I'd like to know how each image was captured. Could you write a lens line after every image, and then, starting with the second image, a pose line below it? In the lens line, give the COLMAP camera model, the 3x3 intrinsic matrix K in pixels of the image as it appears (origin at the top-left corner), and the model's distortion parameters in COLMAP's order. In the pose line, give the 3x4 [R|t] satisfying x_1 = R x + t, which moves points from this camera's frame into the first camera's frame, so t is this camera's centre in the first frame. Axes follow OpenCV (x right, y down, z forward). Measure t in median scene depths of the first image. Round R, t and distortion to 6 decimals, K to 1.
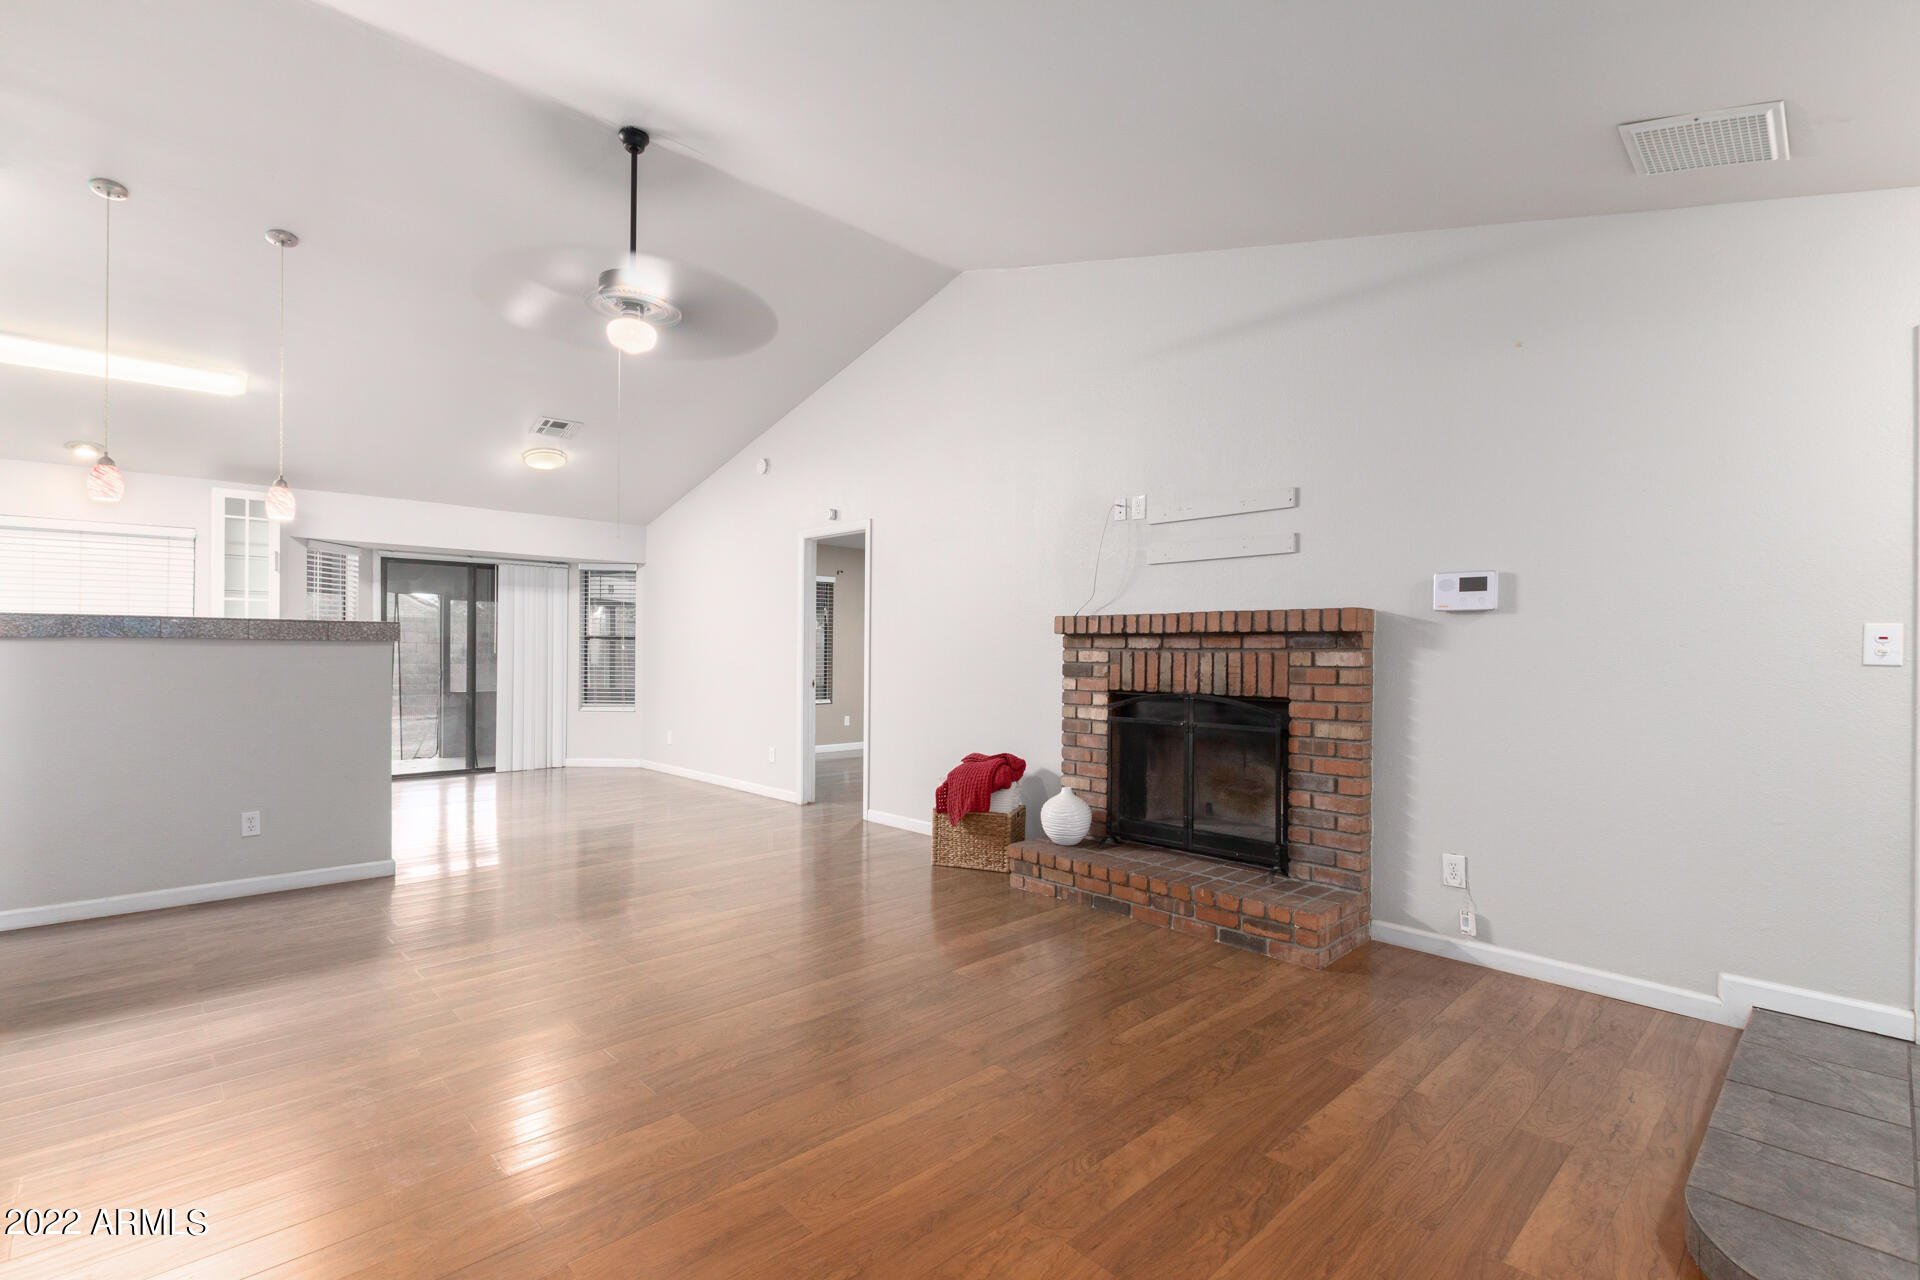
lens RADIAL K [[876.8, 0, 955.0], [0, 876.8, 643.9], [0, 0, 1]] dist [0.012903, -0.004050]
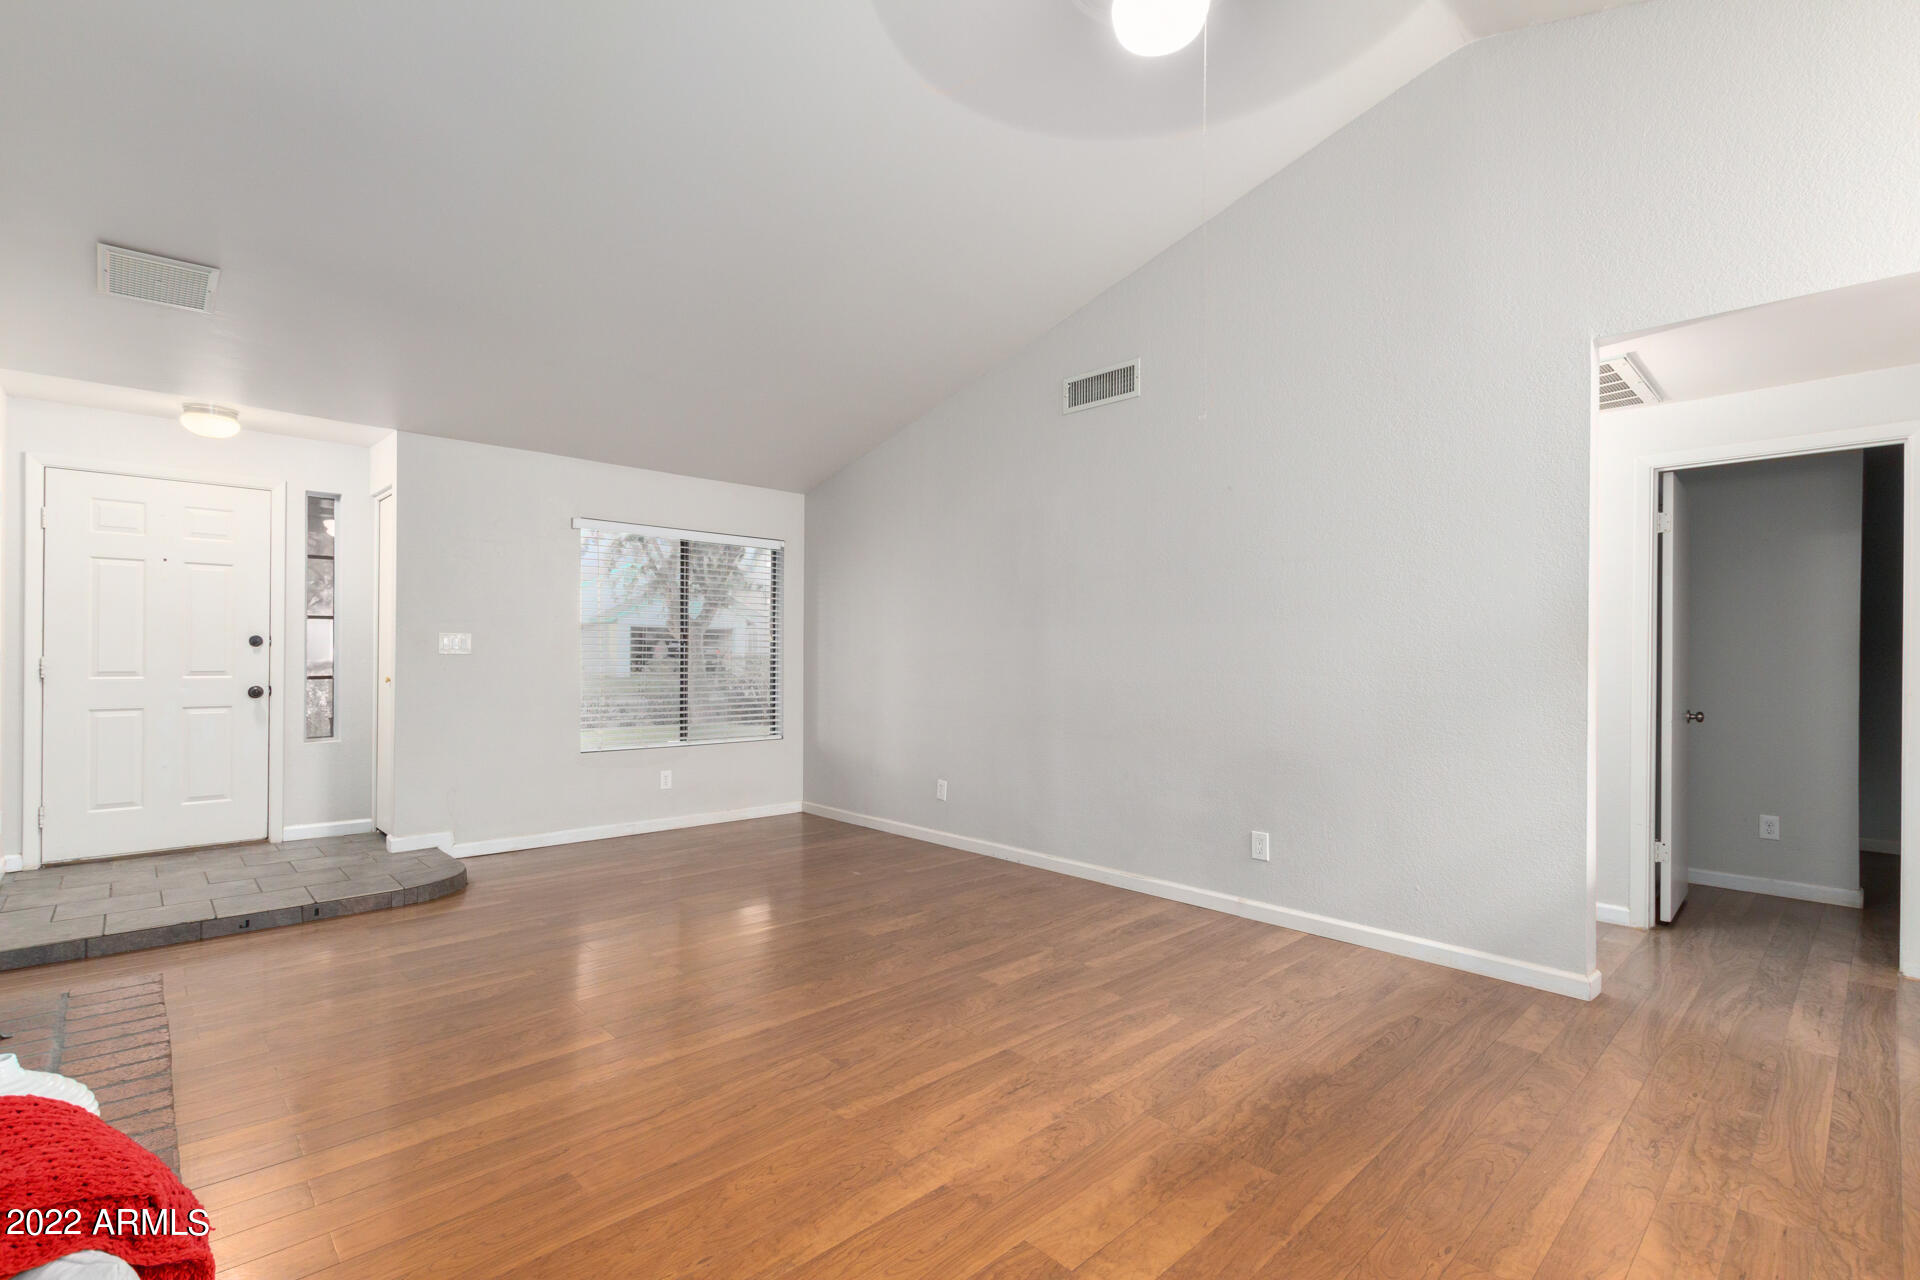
lens RADIAL K [[876.8, 0, 954.3], [0, 876.8, 648.7], [0, 0, 1]] dist [0.012903, -0.004050]
pose [[-0.999884, -0.014930, 0.002994, -0.259543], [-0.014968, 0.999799, -0.013322, 0.007065], [-0.002795, -0.013366, -0.999907, 1.479731]]
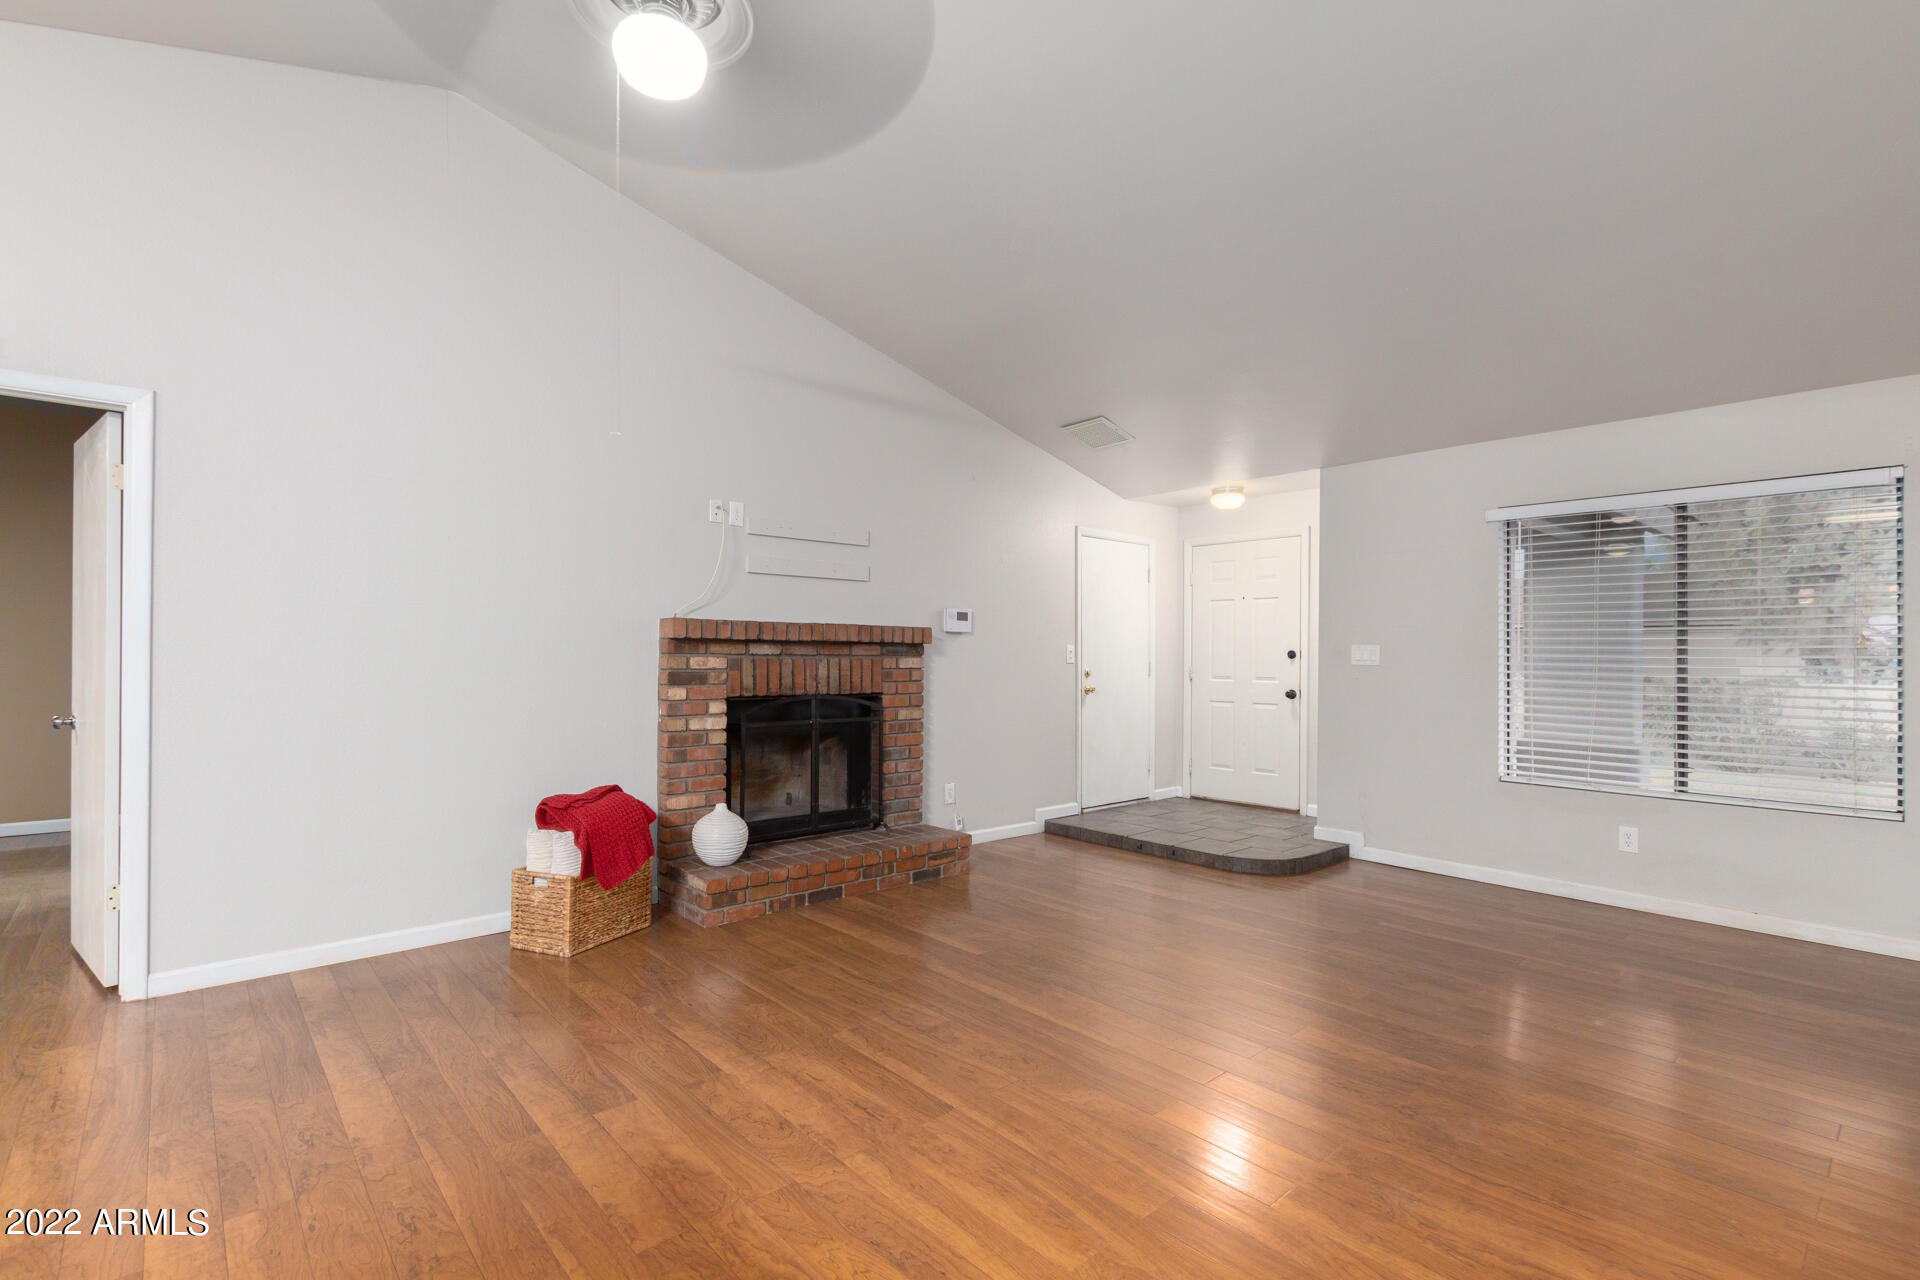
lens RADIAL K [[876.8, 0, 946.8], [0, 876.8, 638.8], [0, 0, 1]] dist [0.012903, -0.004050]
pose [[0.038465, 0.014049, 0.999161, -0.883162], [-0.015215, 0.999793, -0.013472, -0.003020], [-0.999144, -0.014685, 0.038671, 0.804753]]
